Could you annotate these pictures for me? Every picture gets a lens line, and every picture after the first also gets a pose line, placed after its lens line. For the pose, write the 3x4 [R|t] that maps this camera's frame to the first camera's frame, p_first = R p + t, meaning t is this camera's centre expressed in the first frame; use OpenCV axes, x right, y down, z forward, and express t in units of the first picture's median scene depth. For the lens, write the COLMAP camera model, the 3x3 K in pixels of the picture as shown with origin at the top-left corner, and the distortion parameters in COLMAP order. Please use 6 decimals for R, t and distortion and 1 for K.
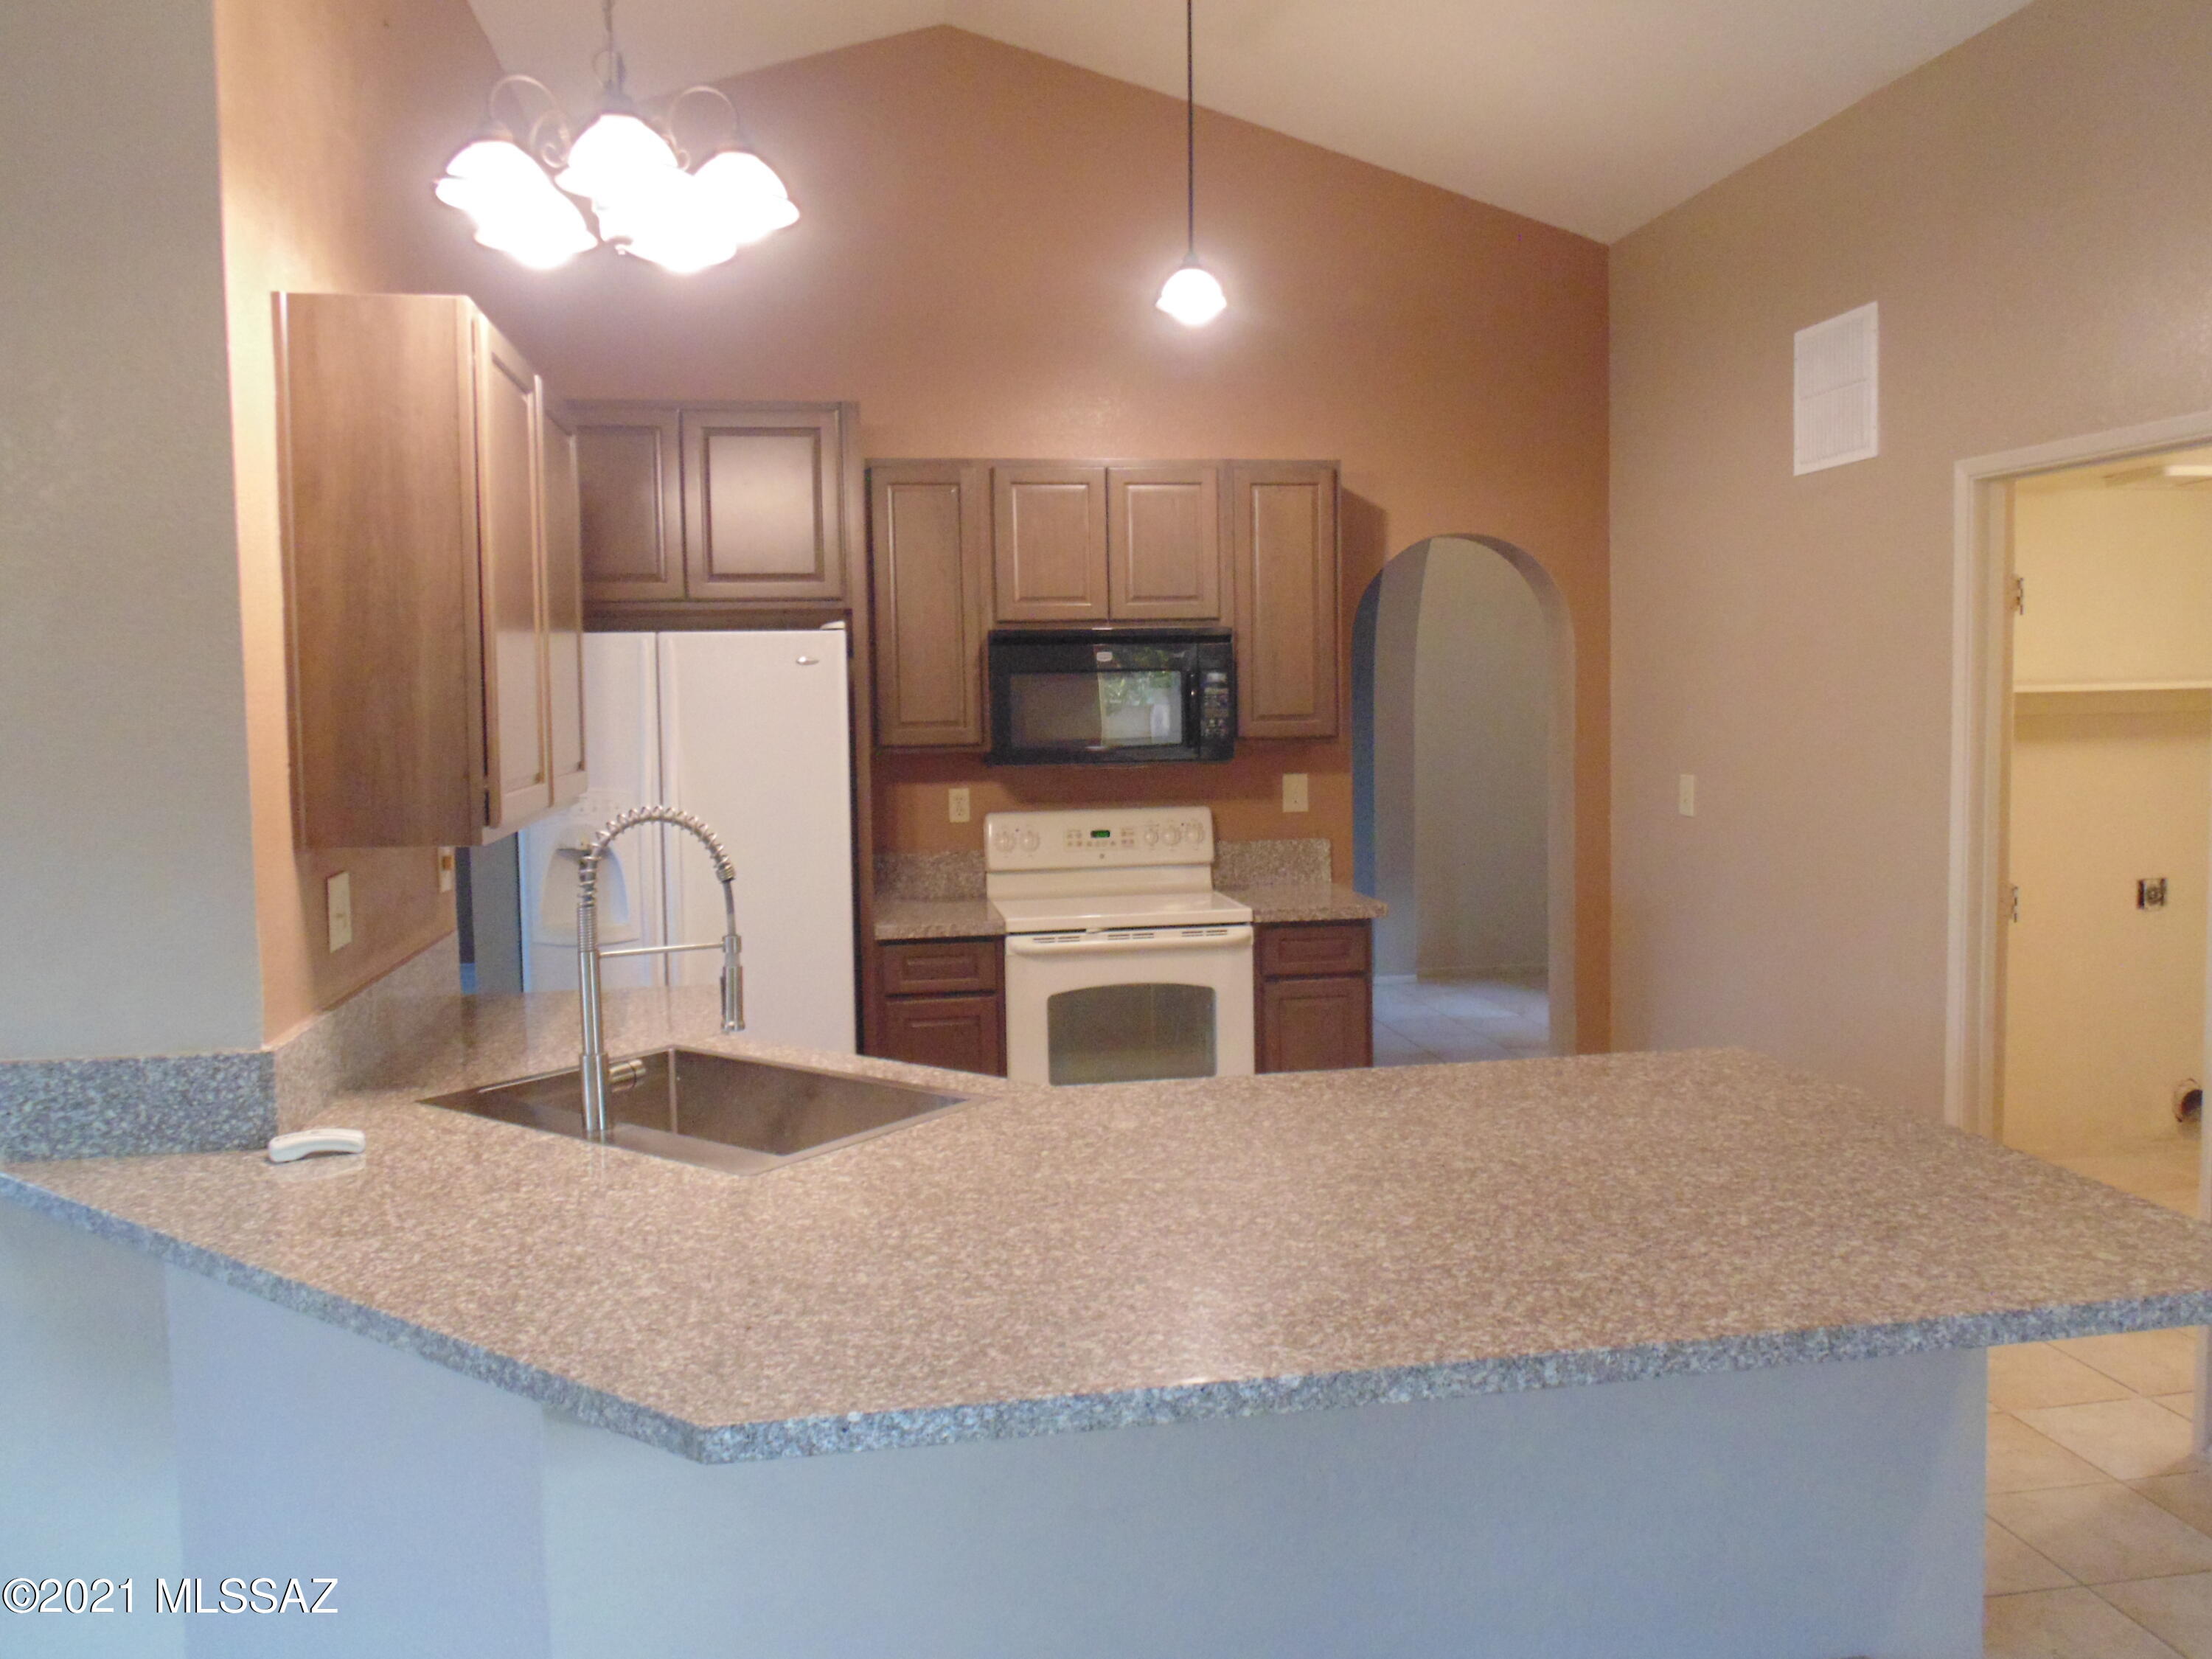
lens RADIAL K [[1738.5, 0, 1114.5], [0, 1738.5, 828.6], [0, 0, 1]] dist [-0.028575, 0.006965]
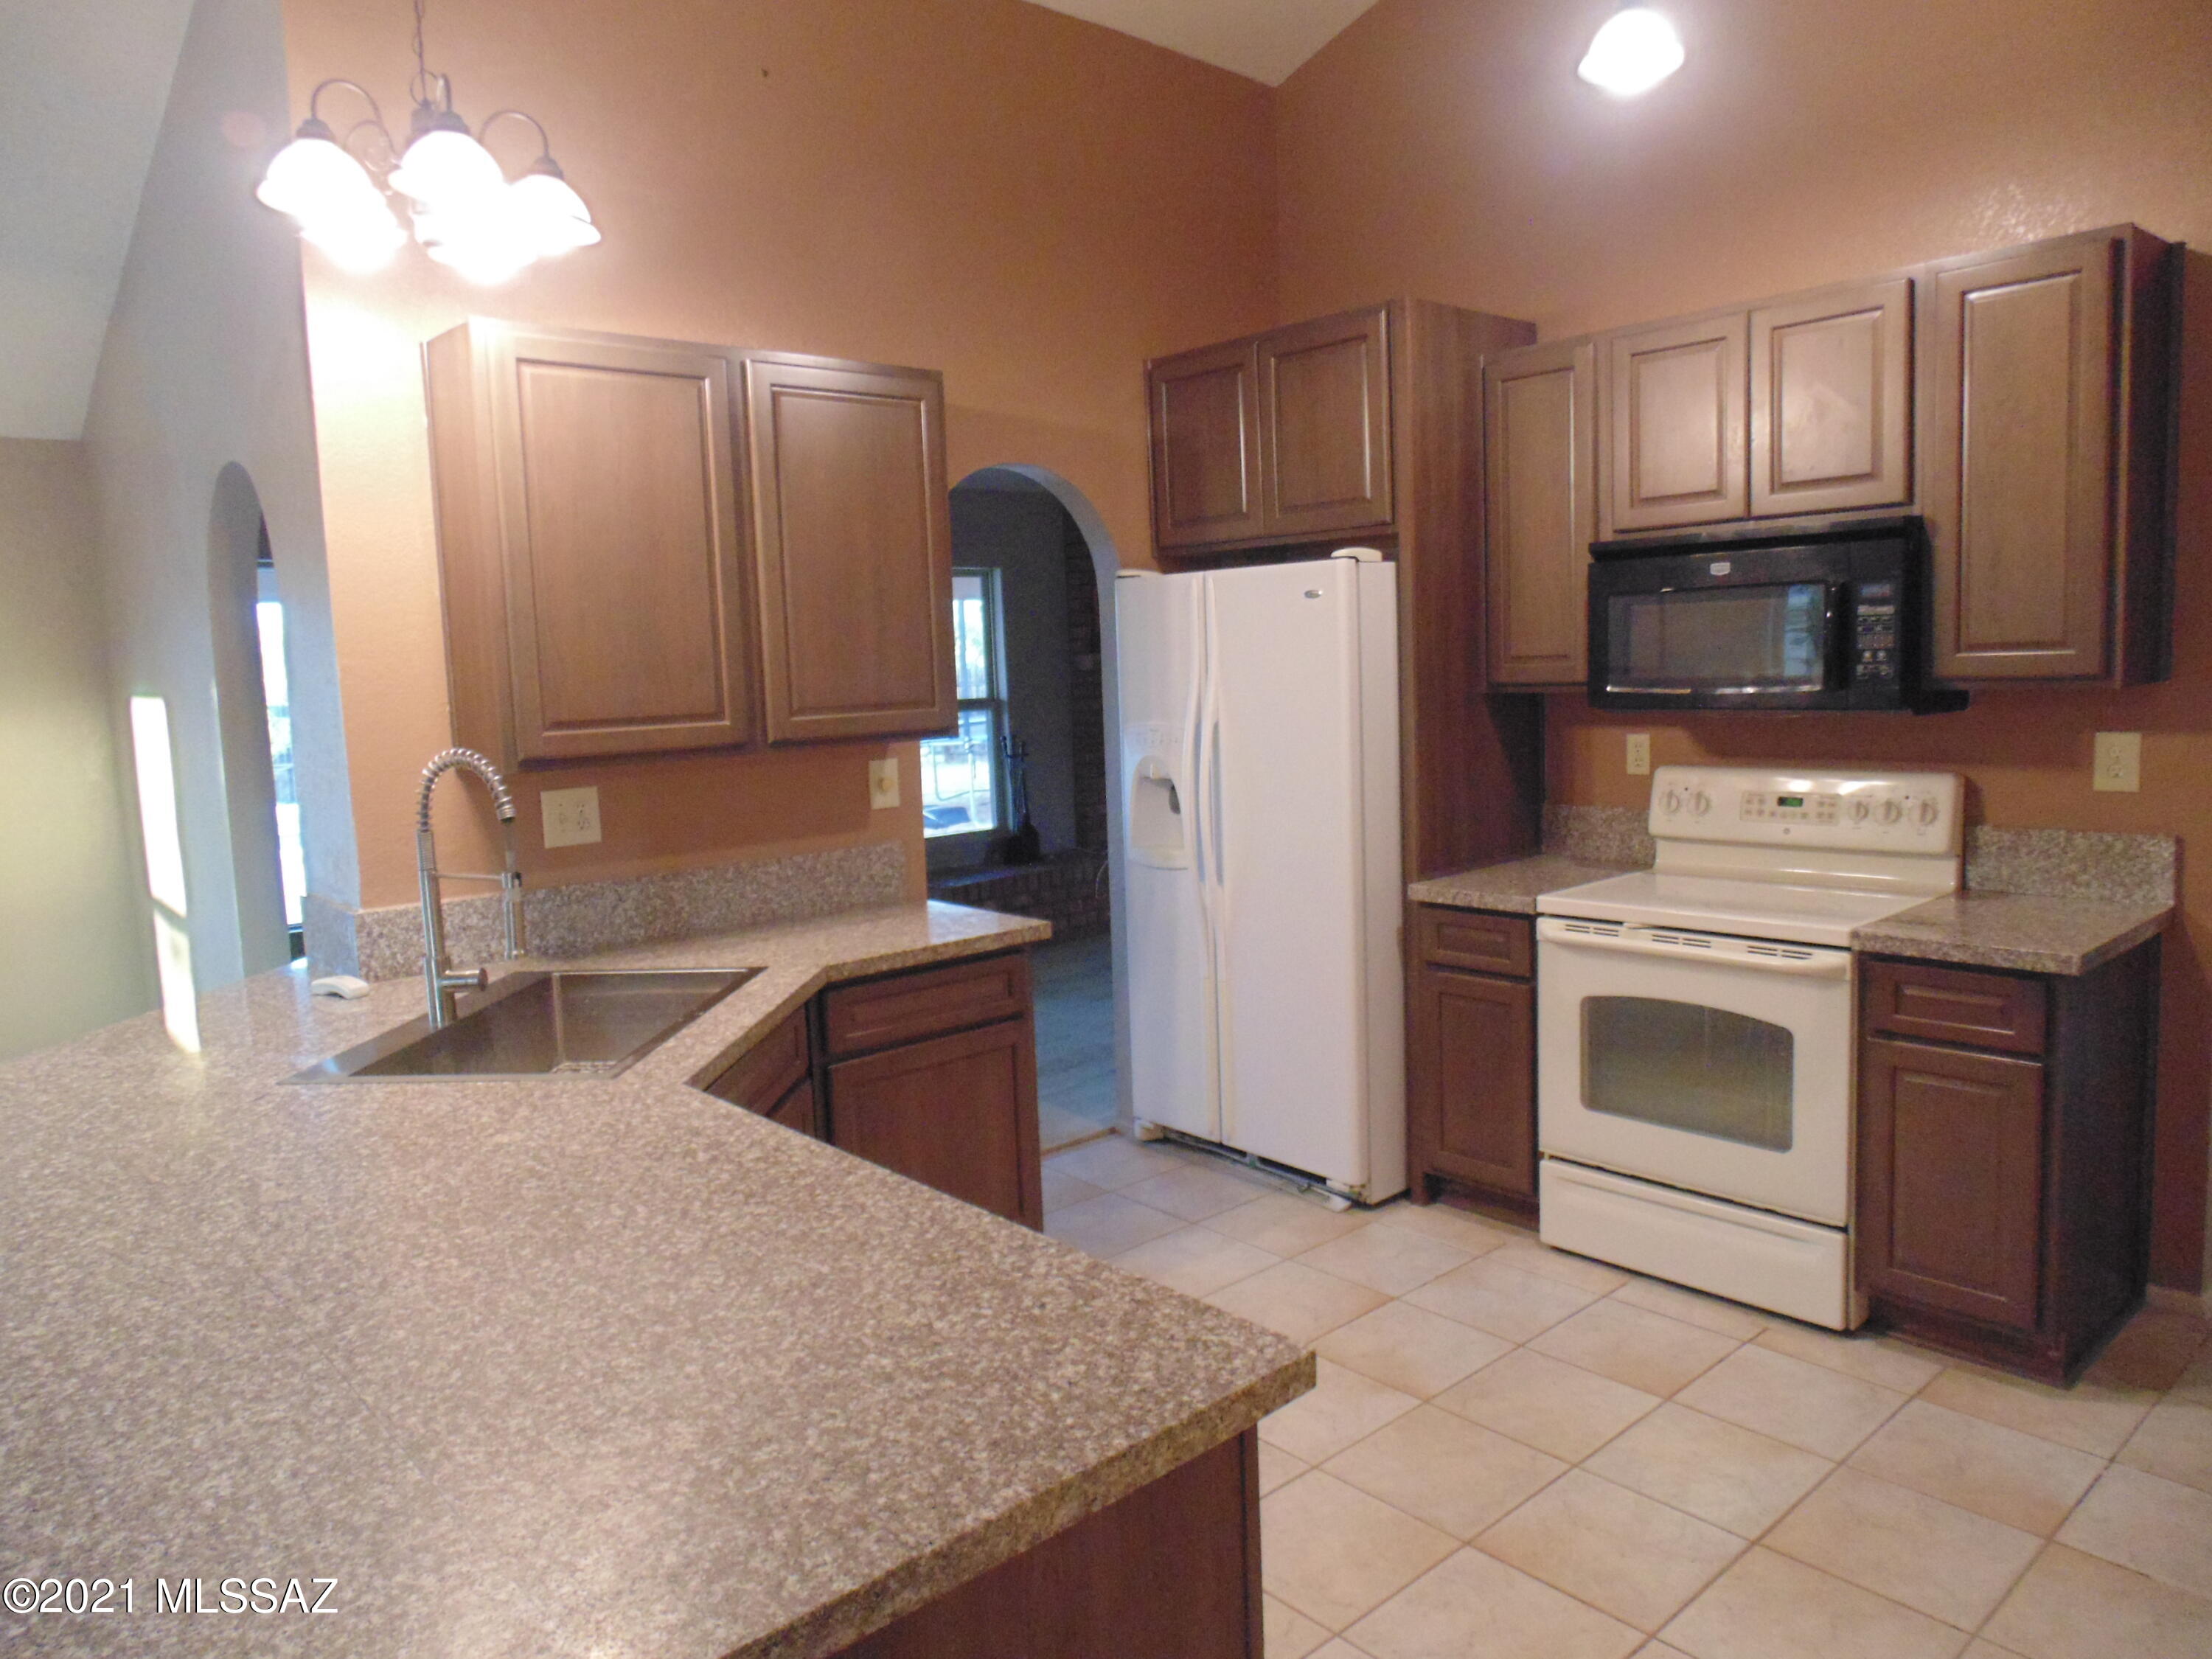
lens RADIAL K [[1469.7, 0, 1115.8], [0, 1469.7, 820.5], [0, 0, 1]] dist [-0.015355, 0.004174]
pose [[0.536873, 0.090526, -0.838792, 0.393141], [-0.038136, 0.995814, 0.083063, -0.032565], [0.842801, -0.012607, 0.538078, 0.431199]]
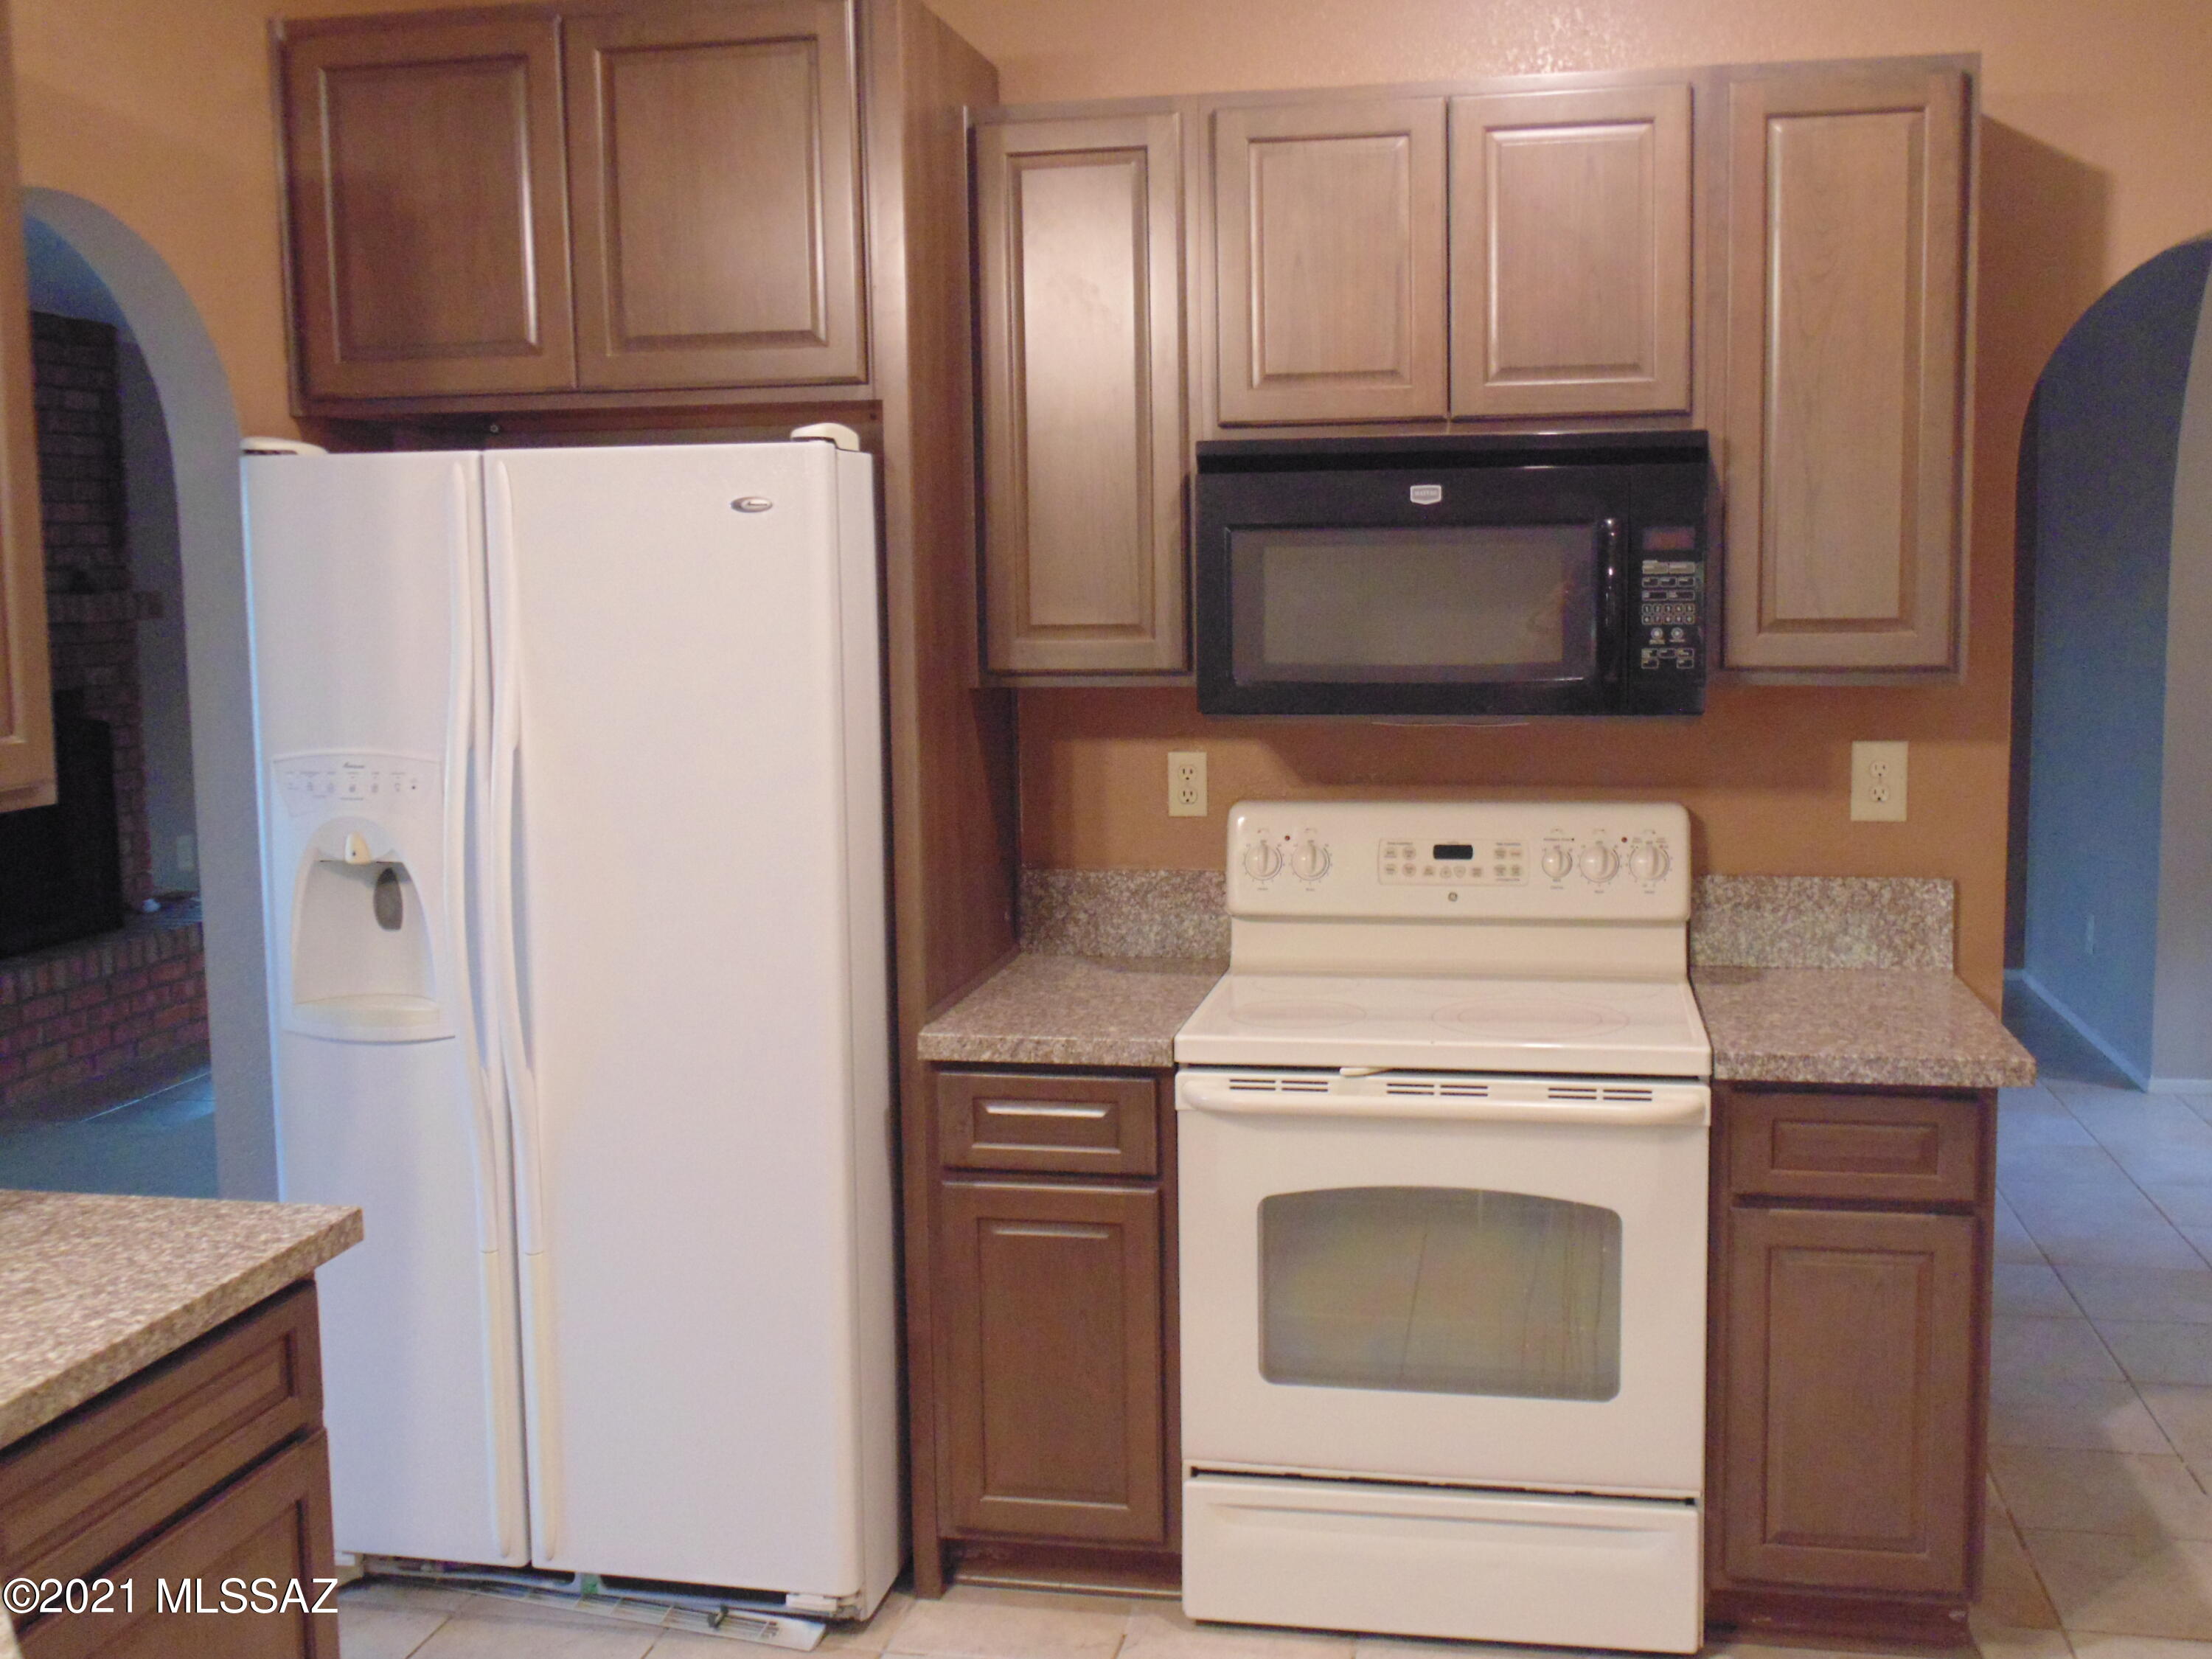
lens RADIAL K [[2156.4, 0, 1129.4], [0, 2156.4, 797.9], [0, 0, 1]] dist [-0.018899, 0.000000]
pose [[0.938476, 0.040607, -0.342950, 0.123708], [-0.029626, 0.998869, 0.037199, -0.034827], [0.344072, -0.024750, 0.938617, 0.408191]]
